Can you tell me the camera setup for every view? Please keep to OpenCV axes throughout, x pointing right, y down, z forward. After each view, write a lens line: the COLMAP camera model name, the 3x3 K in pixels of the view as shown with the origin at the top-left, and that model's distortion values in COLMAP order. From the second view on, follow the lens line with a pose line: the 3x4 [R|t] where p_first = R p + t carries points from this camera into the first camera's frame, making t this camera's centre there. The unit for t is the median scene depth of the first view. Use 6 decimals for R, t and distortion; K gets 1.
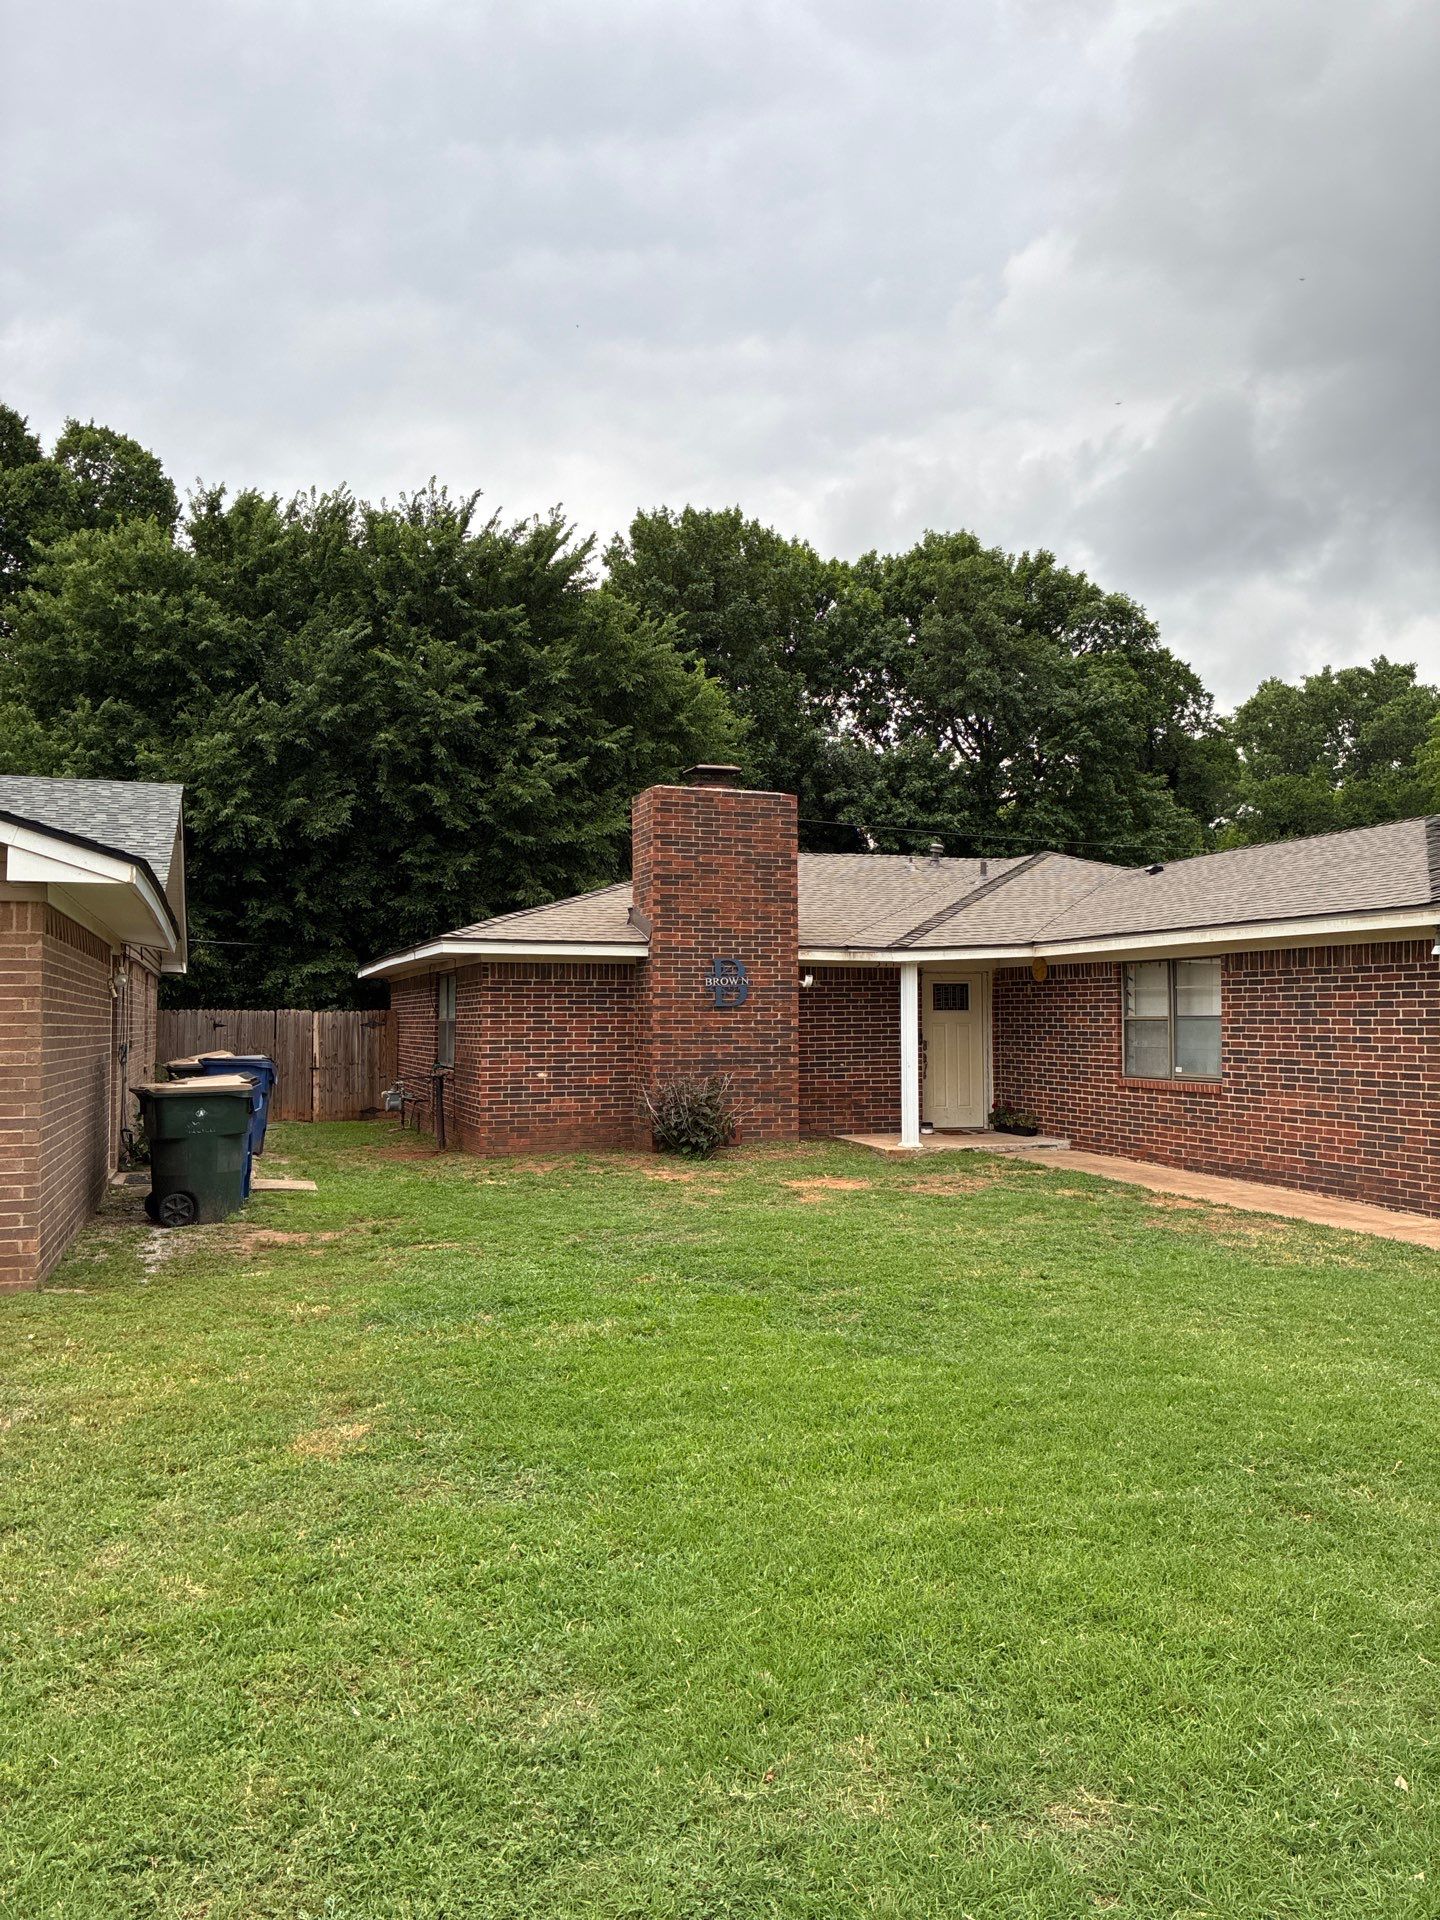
lens RADIAL K [[1502.0, 0, 729.5], [0, 1502.0, 935.8], [0, 0, 1]] dist [0.087066, -0.074234]
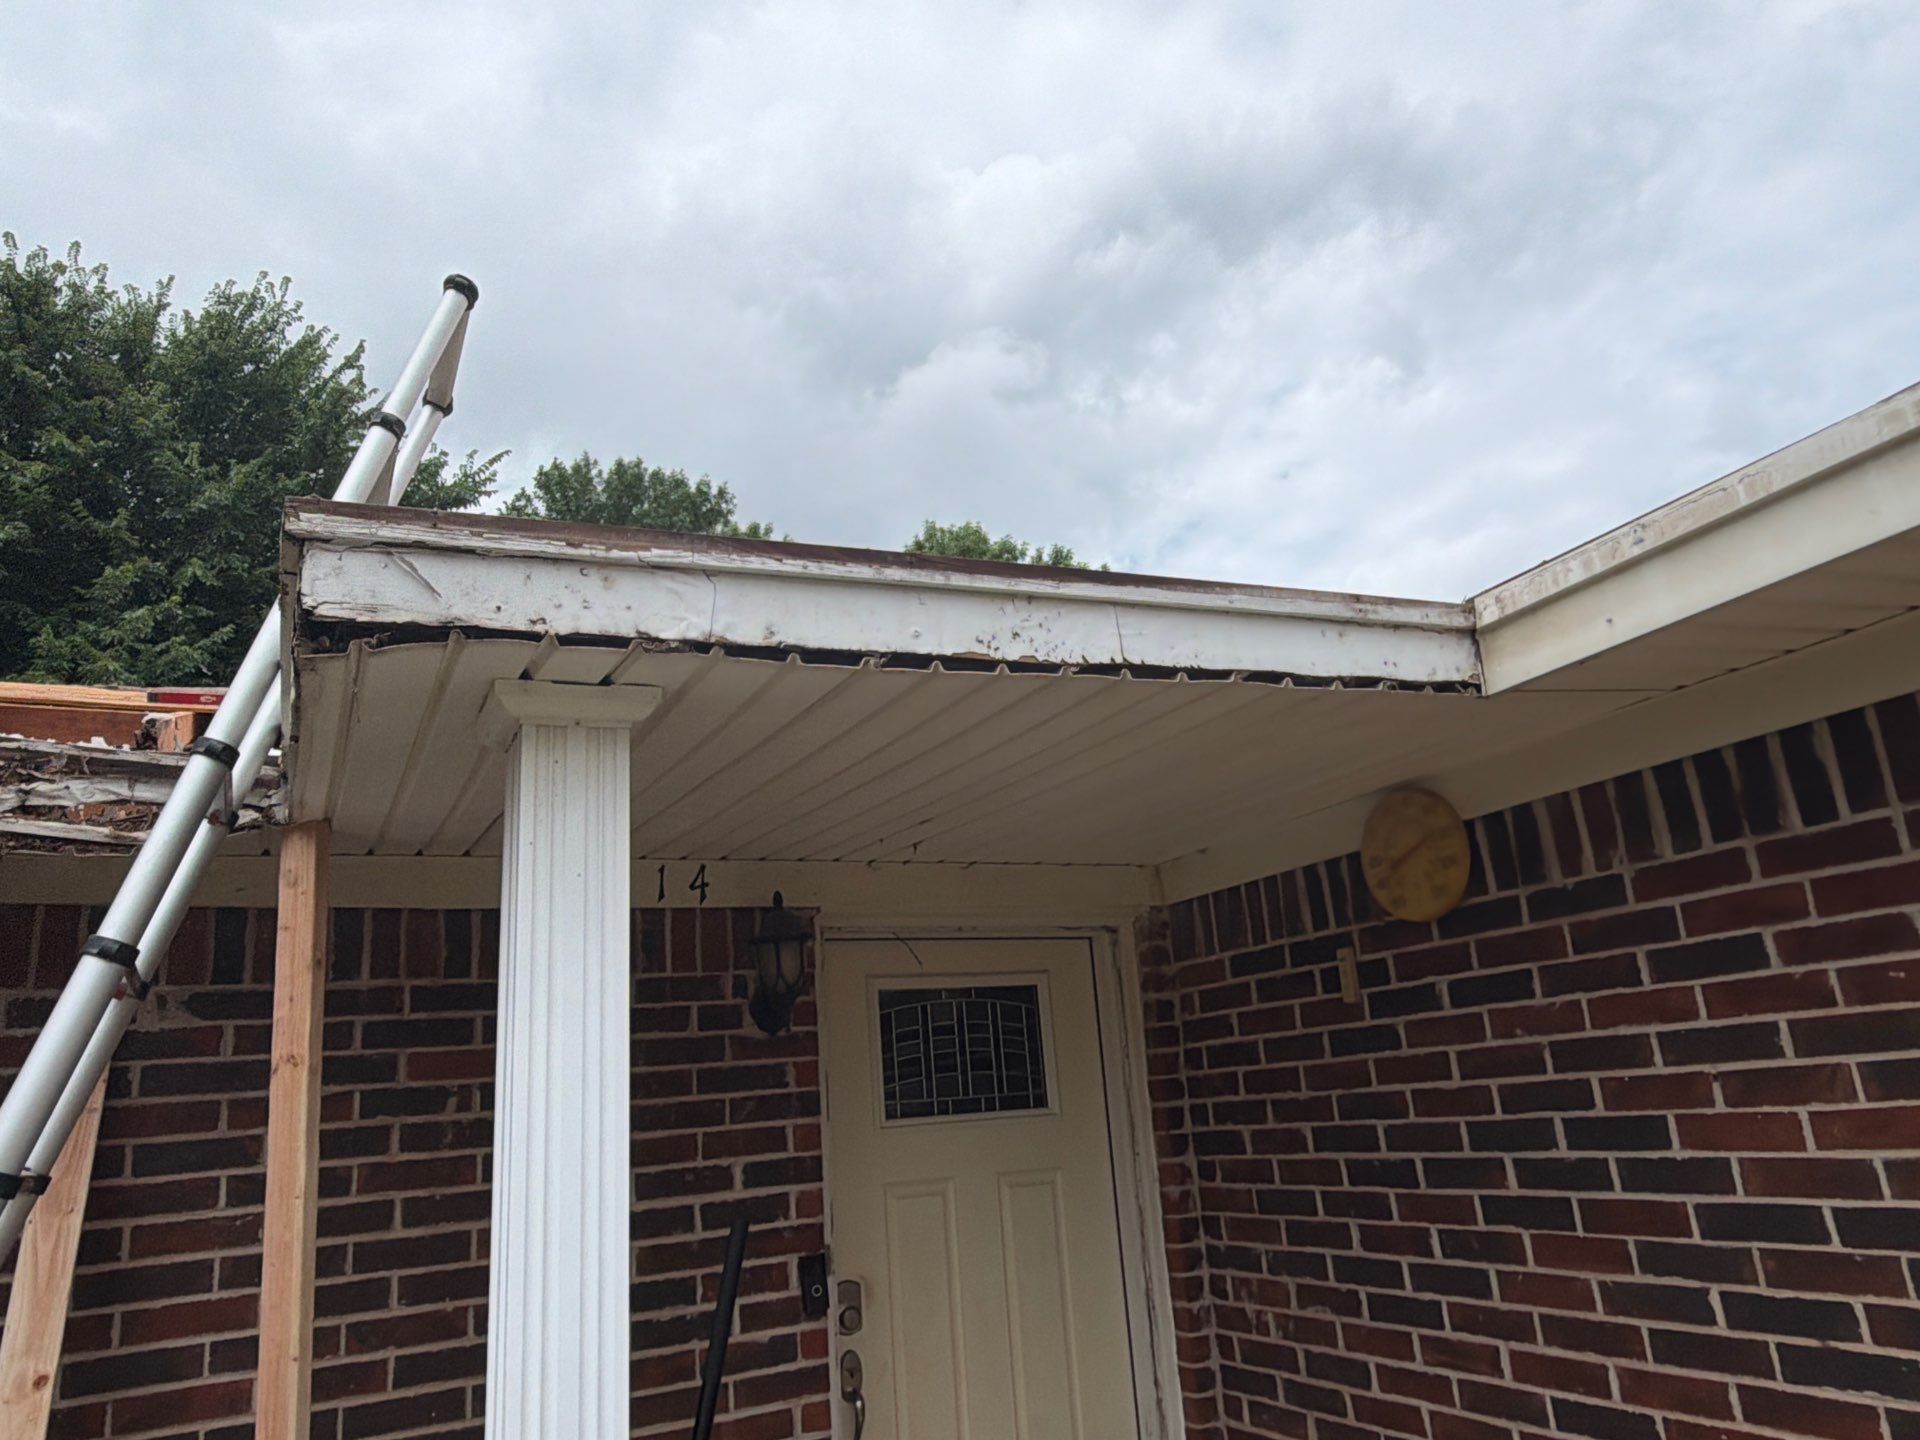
lens RADIAL K [[1350.7, 0, 969.8], [0, 1350.7, 712.5], [0, 0, 1]] dist [0.028155, -0.017965]
pose [[0.989464, -0.027025, 0.142235, 0.072285], [0.059749, 0.971085, -0.231137, 0.023011], [-0.131876, 0.237200, 0.962468, 0.475206]]
